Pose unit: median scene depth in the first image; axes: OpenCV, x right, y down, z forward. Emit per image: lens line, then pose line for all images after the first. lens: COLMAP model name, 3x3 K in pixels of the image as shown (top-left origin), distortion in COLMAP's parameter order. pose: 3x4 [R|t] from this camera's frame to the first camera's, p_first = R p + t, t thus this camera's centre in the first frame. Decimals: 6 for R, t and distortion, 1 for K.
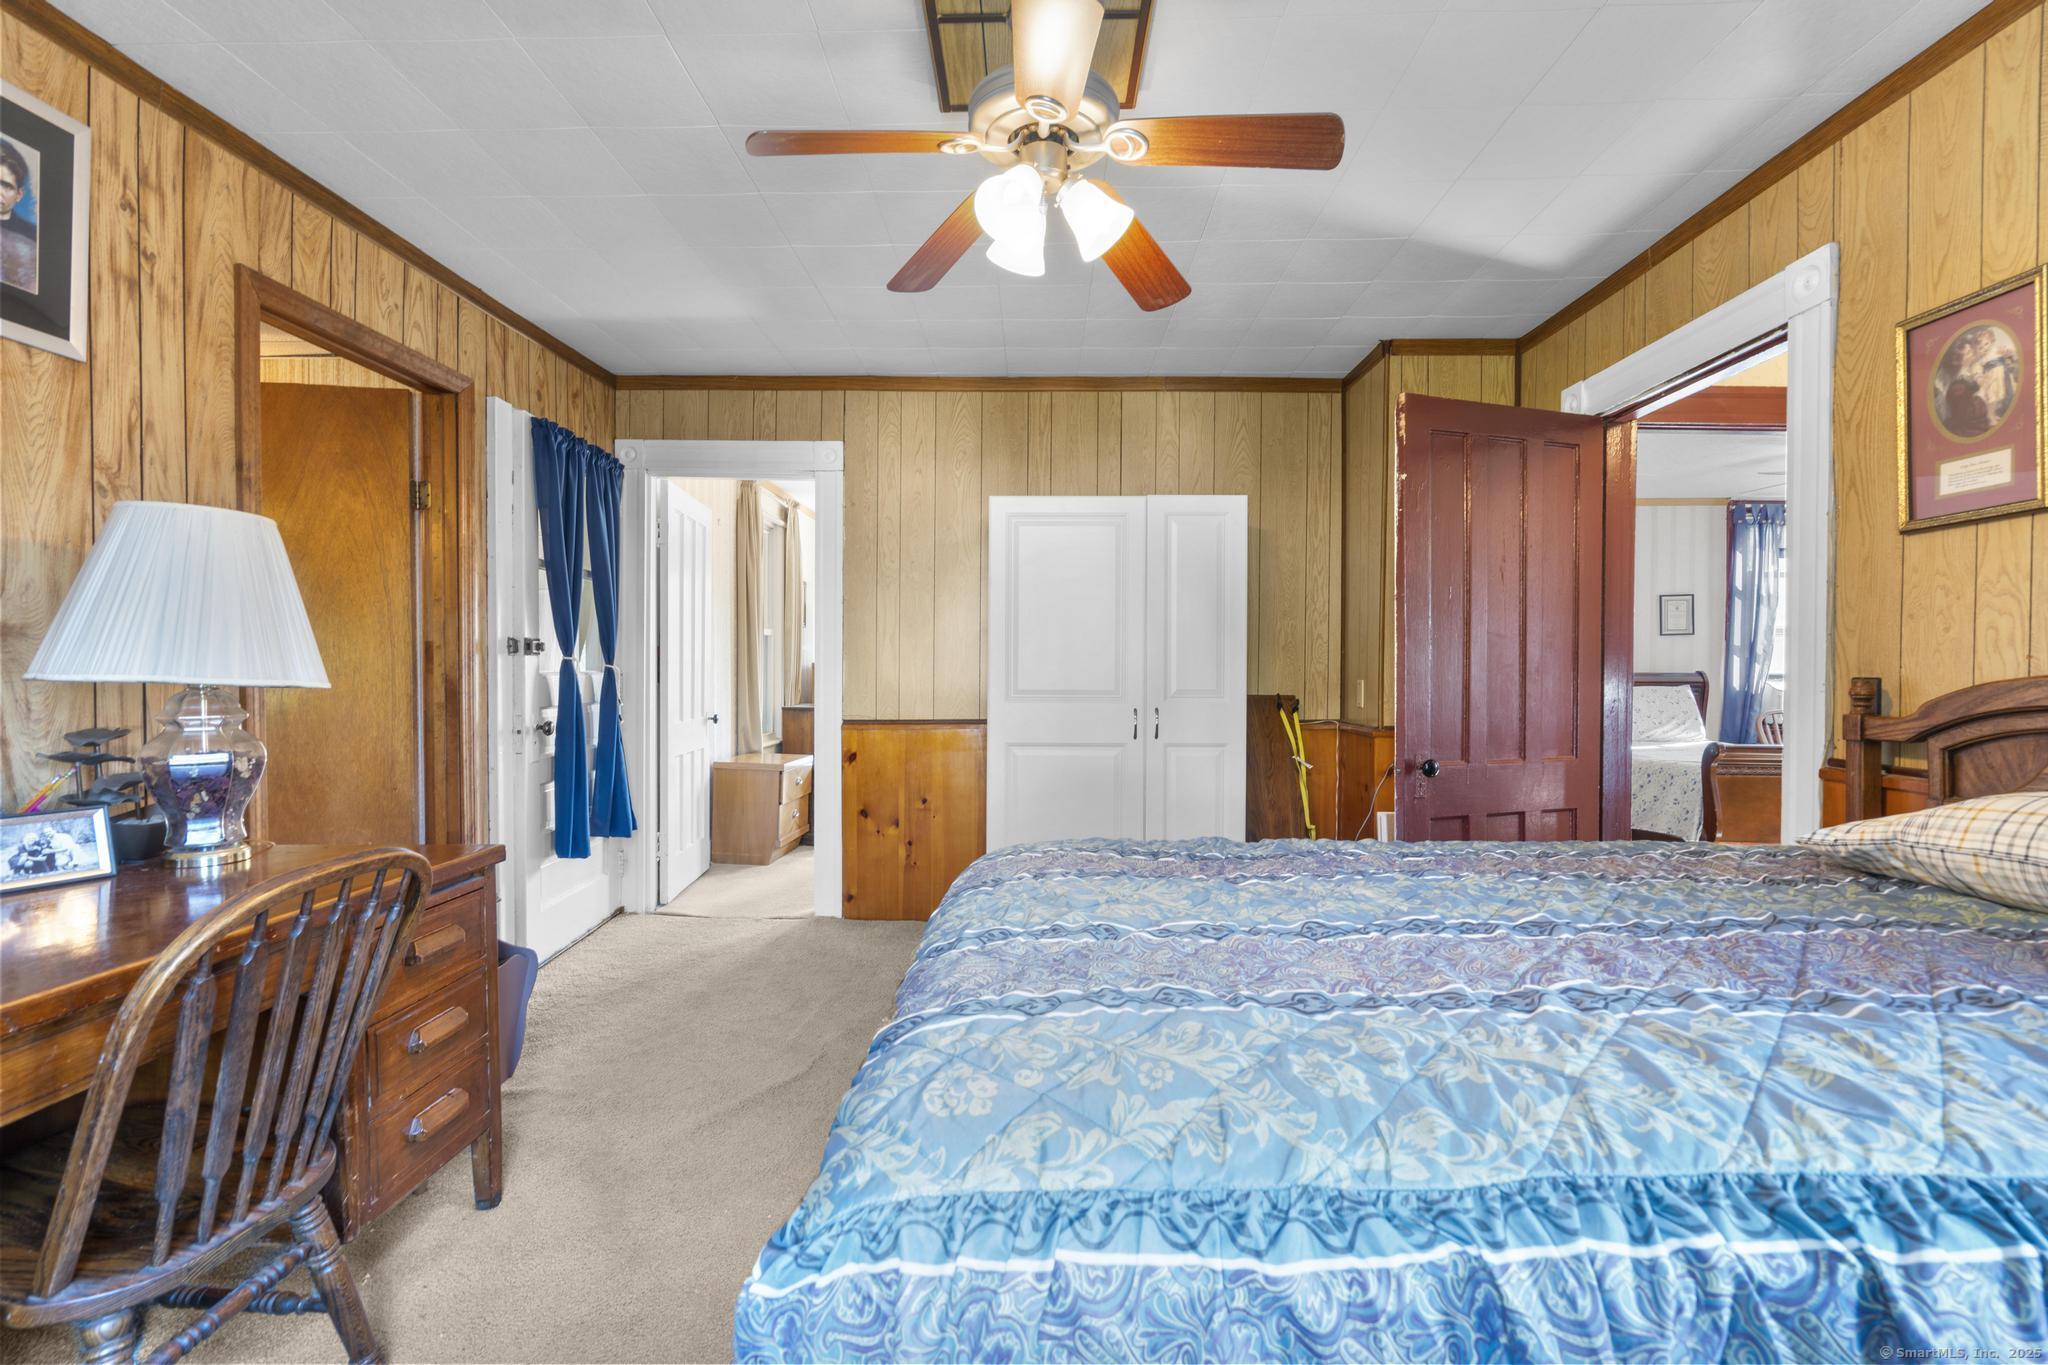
lens RADIAL K [[912.8, 0, 1019.4], [0, 912.8, 681.6], [0, 0, 1]] dist [-0.006138, 0.001167]
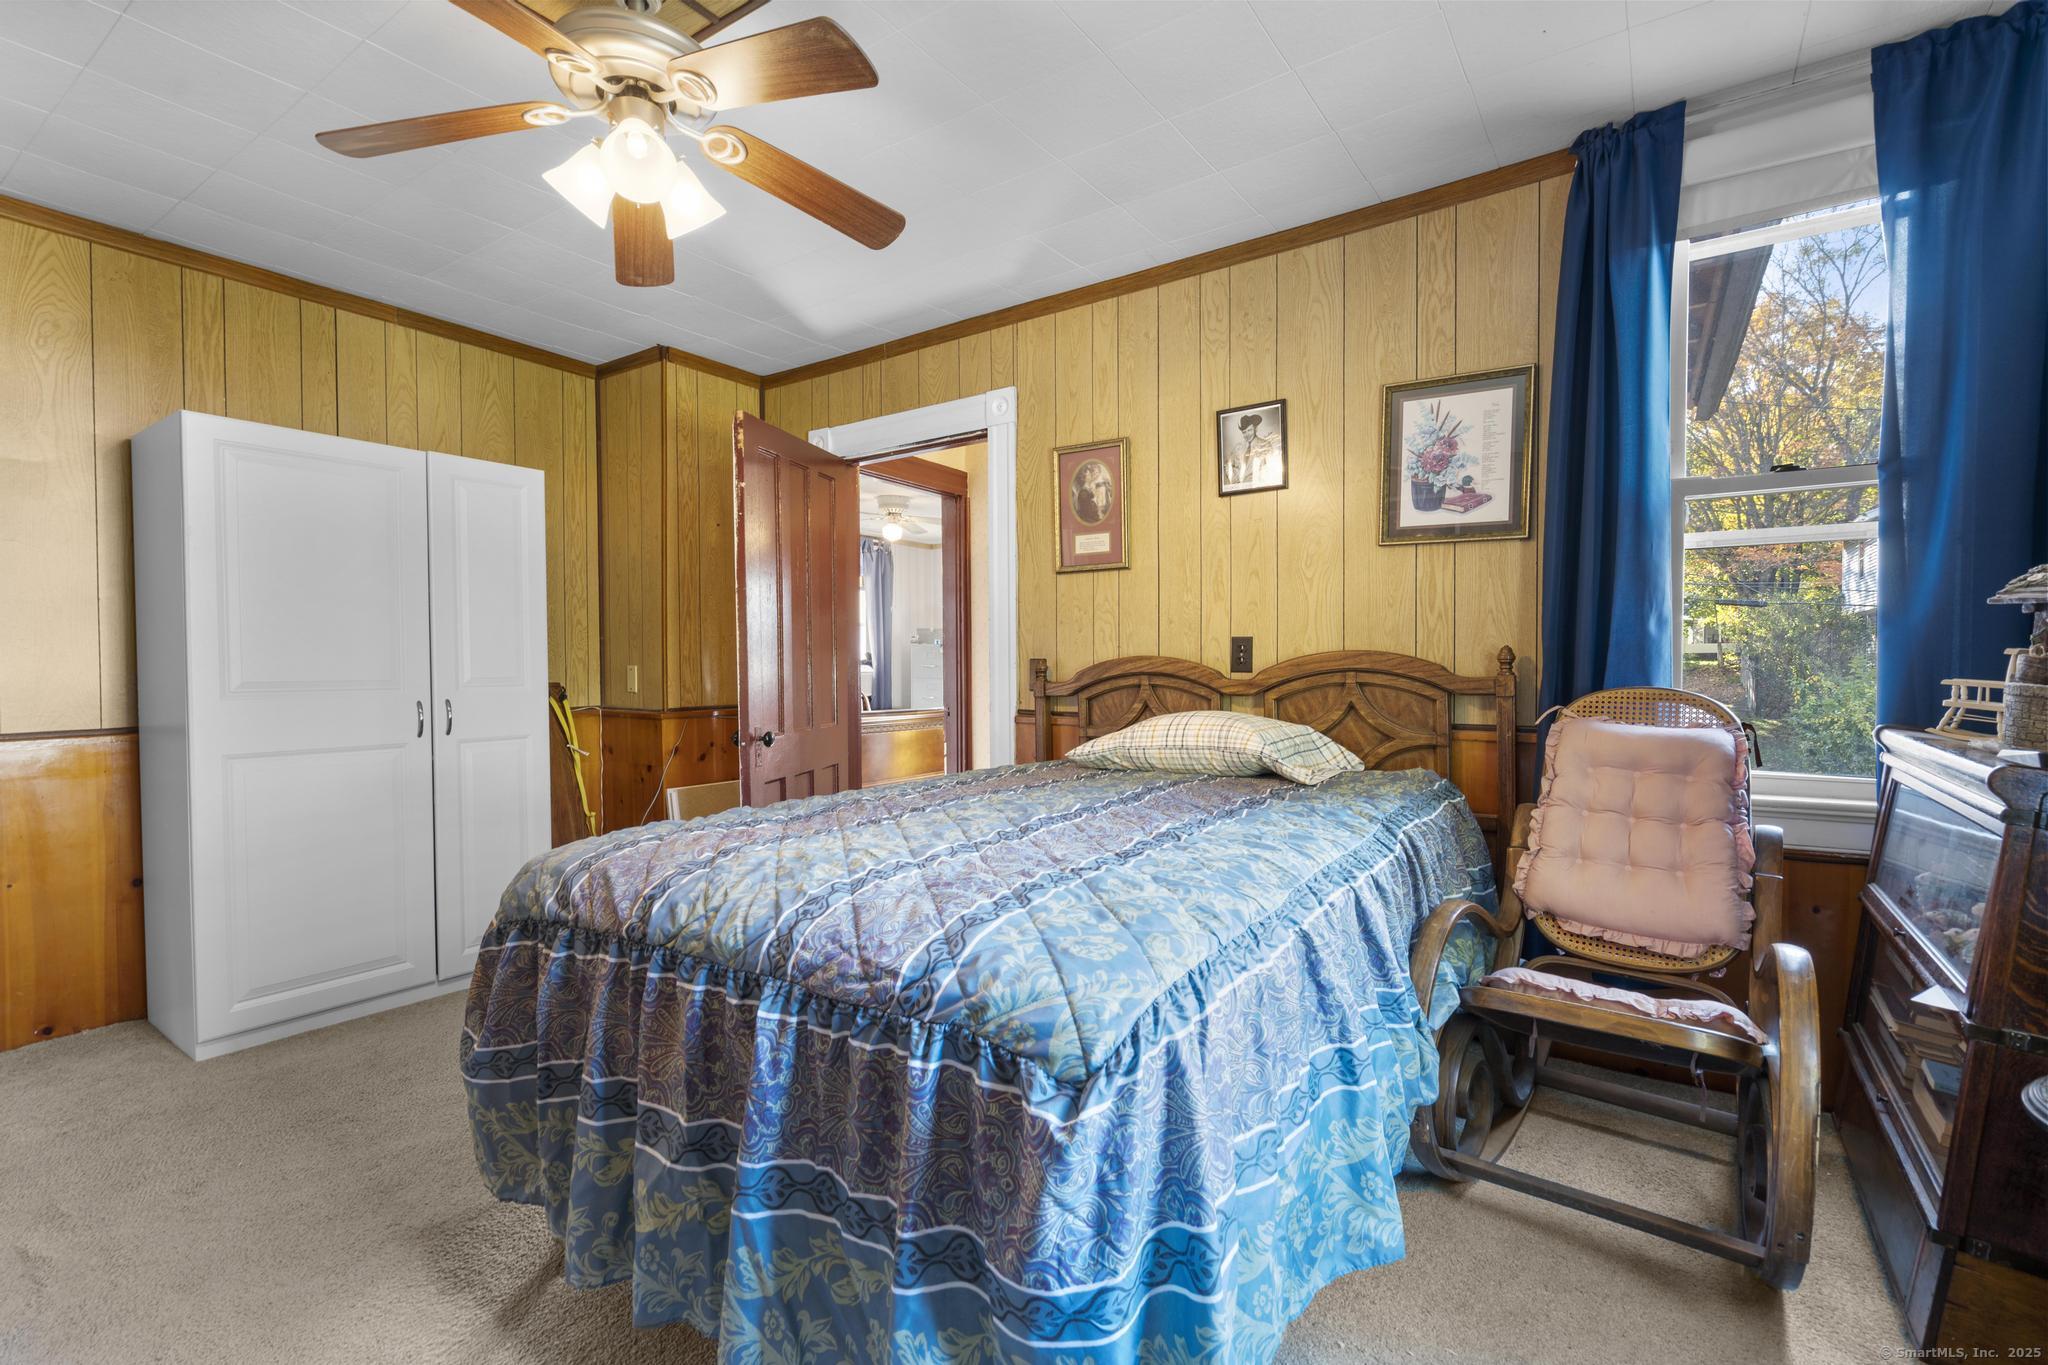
lens RADIAL K [[912.8, 0, 1028.1], [0, 912.8, 679.4], [0, 0, 1]] dist [-0.006138, 0.001167]
pose [[0.541893, -0.021634, 0.840169, -0.434585], [0.014346, 0.999761, 0.016490, 0.004925], [-0.840325, 0.003117, 0.542074, 0.108690]]
